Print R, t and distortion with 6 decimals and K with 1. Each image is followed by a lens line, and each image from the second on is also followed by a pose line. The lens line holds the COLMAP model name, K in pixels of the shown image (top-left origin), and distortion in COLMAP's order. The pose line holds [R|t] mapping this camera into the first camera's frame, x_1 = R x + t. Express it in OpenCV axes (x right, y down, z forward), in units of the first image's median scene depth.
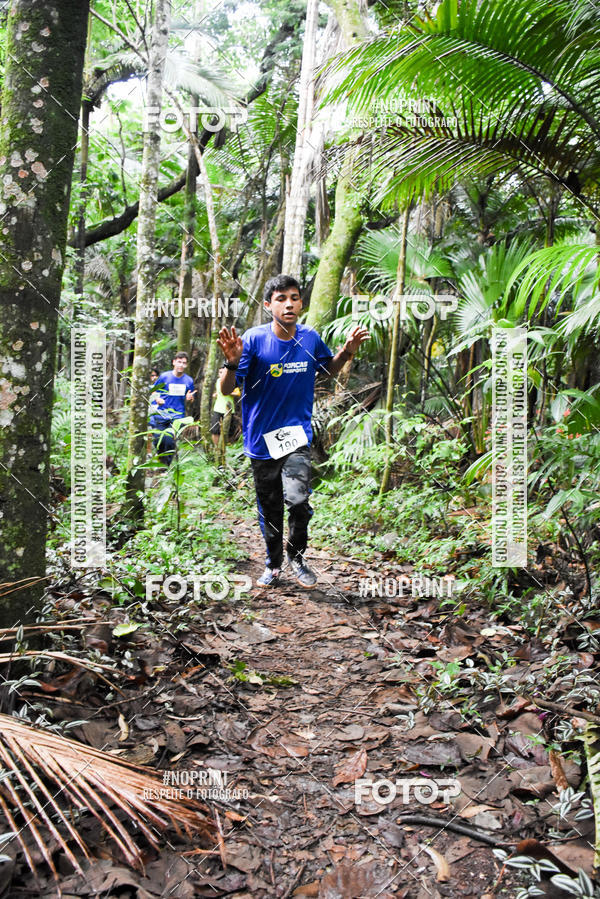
lens RADIAL K [[707.8, 0, 299.5], [0, 707.8, 451.0], [0, 0, 1]] dist [-0.146344, 0.100608]
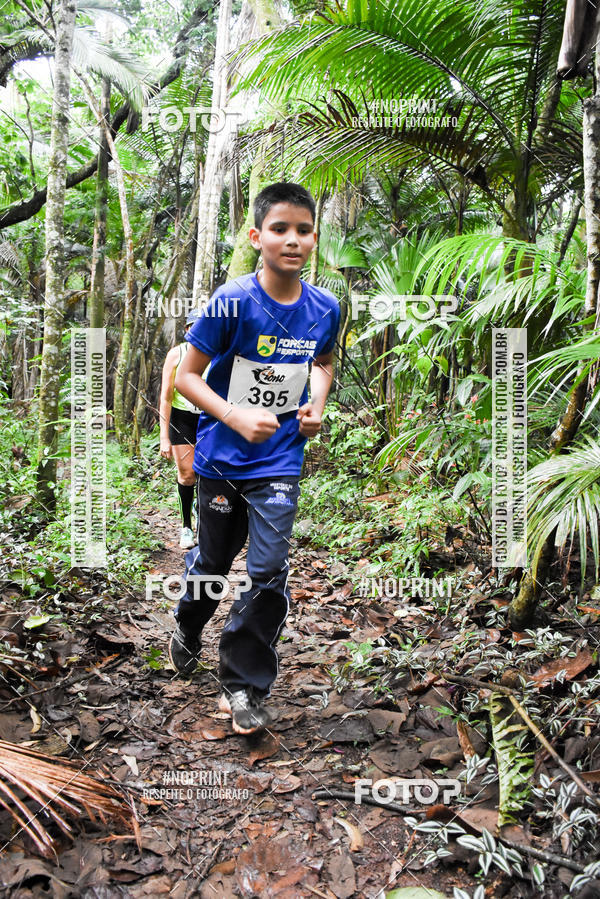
lens RADIAL K [[707.8, 0, 299.5], [0, 707.8, 451.0], [0, 0, 1]] dist [-0.146344, 0.100608]
pose [[0.993071, -0.012334, 0.116866, 0.005048], [0.010760, 0.999843, 0.014090, 0.005054], [-0.117021, -0.012735, 0.993048, -0.004127]]
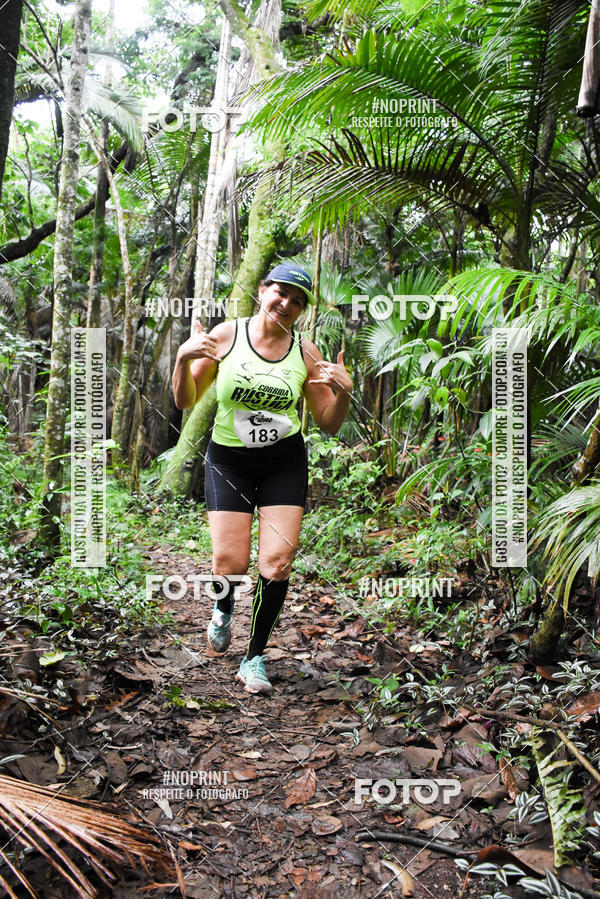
lens RADIAL K [[705.6, 0, 300.0], [0, 705.6, 449.5], [0, 0, 1]] dist [-0.147022, 0.097843]
pose [[0.990981, -0.006444, 0.133847, -0.027956], [0.011874, 0.999137, -0.039809, 0.008914], [-0.133475, 0.041039, 0.990202, 0.008580]]
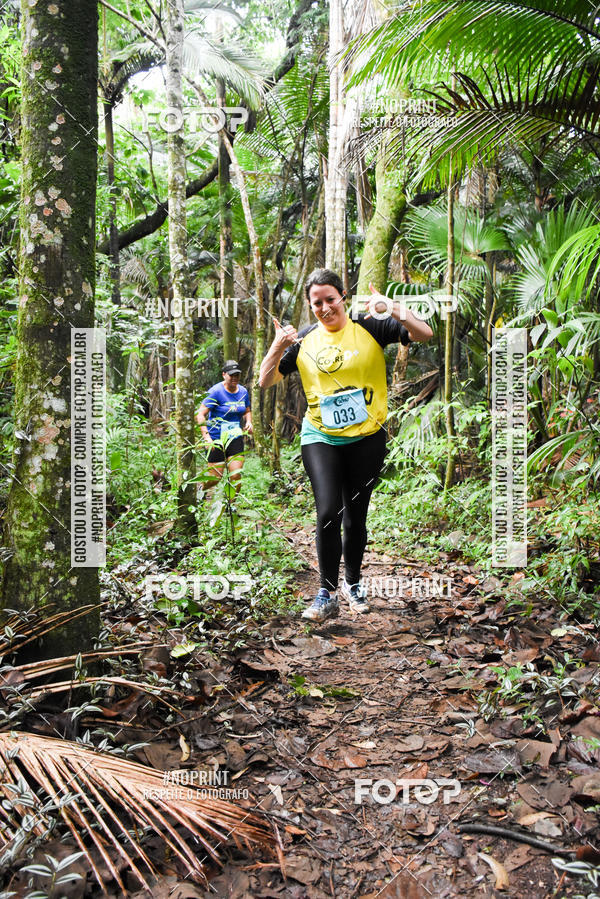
lens RADIAL K [[759.4, 0, 300.0], [0, 759.4, 449.5], [0, 0, 1]] dist [-0.121917, 0.126207]
pose [[0.993918, -0.071421, -0.083819, 0.020645], [0.071777, 0.997420, 0.001246, -0.015045], [0.083514, -0.007255, 0.996480, -0.044167]]
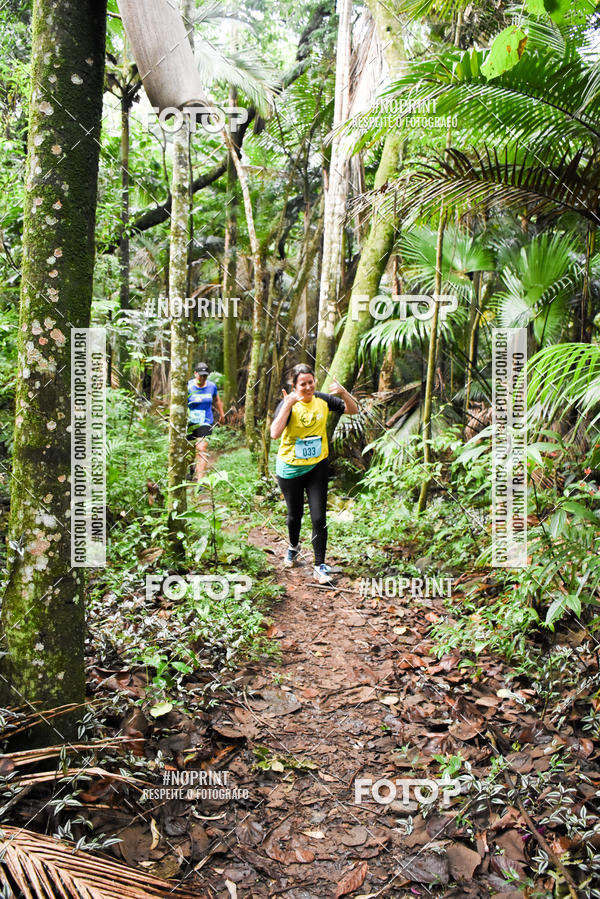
lens RADIAL K [[707.8, 0, 299.5], [0, 707.8, 451.0], [0, 0, 1]] dist [-0.146344, 0.100608]
pose [[0.996912, -0.015054, -0.077077, 0.044873], [0.019679, 0.998028, 0.059606, -0.162261], [0.076027, -0.060938, 0.995242, -0.039539]]
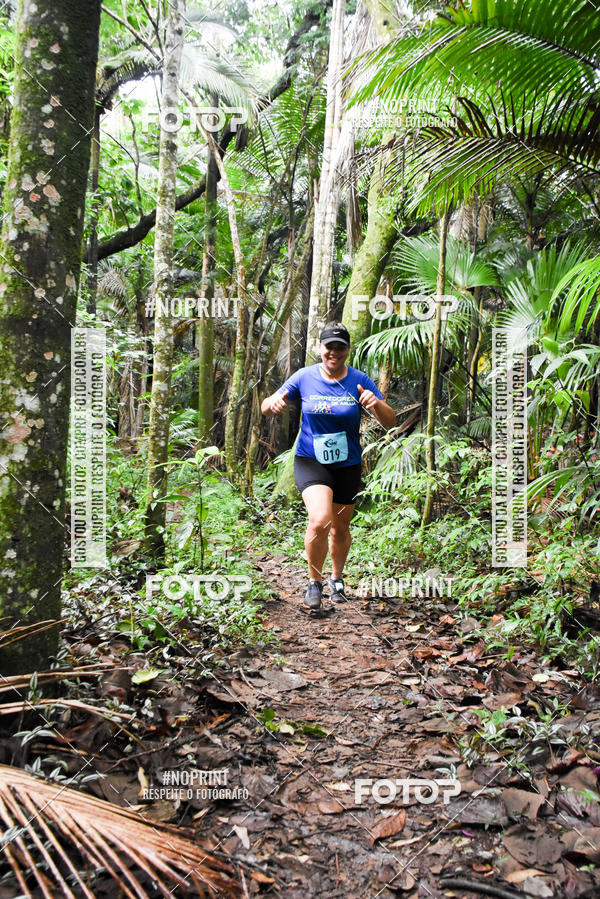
lens RADIAL K [[780.4, 0, 302.0], [0, 780.4, 449.1], [0, 0, 1]] dist [-0.111399, 0.135982]
pose [[0.999031, -0.014906, -0.041405, 0.005205], [0.013334, 0.999189, -0.037985, -0.004155], [0.041938, 0.037396, 0.998420, -0.025872]]
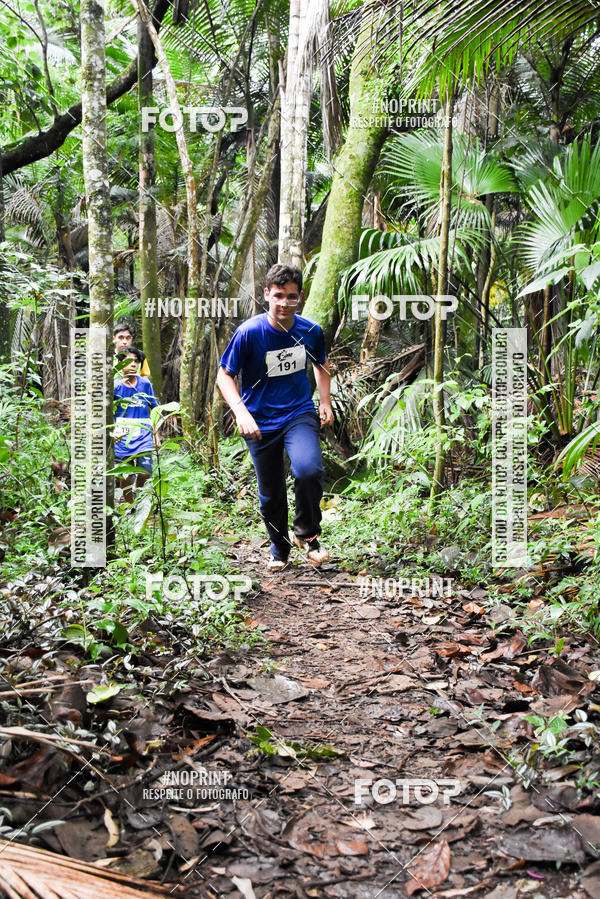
lens RADIAL K [[965.0, 0, 299.8], [0, 965.0, 452.4], [0, 0, 1]] dist [-0.018801, 0.236836]
pose [[0.998578, -0.051554, -0.013553, -0.012859], [0.051636, 0.998649, 0.005808, 0.006160], [0.013236, -0.006500, 0.999891, -0.008568]]
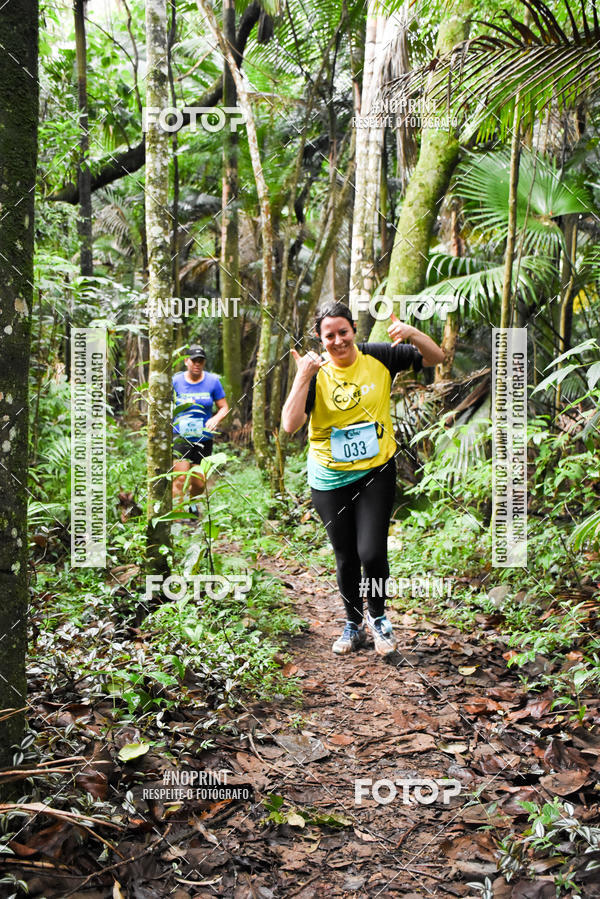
lens RADIAL K [[965.0, 0, 299.8], [0, 965.0, 452.4], [0, 0, 1]] dist [-0.018801, 0.236836]
pose [[0.993770, -0.034643, -0.105933, 0.049463], [0.035790, 0.999319, 0.008946, -0.065319], [0.105551, -0.012681, 0.994333, -0.051451]]
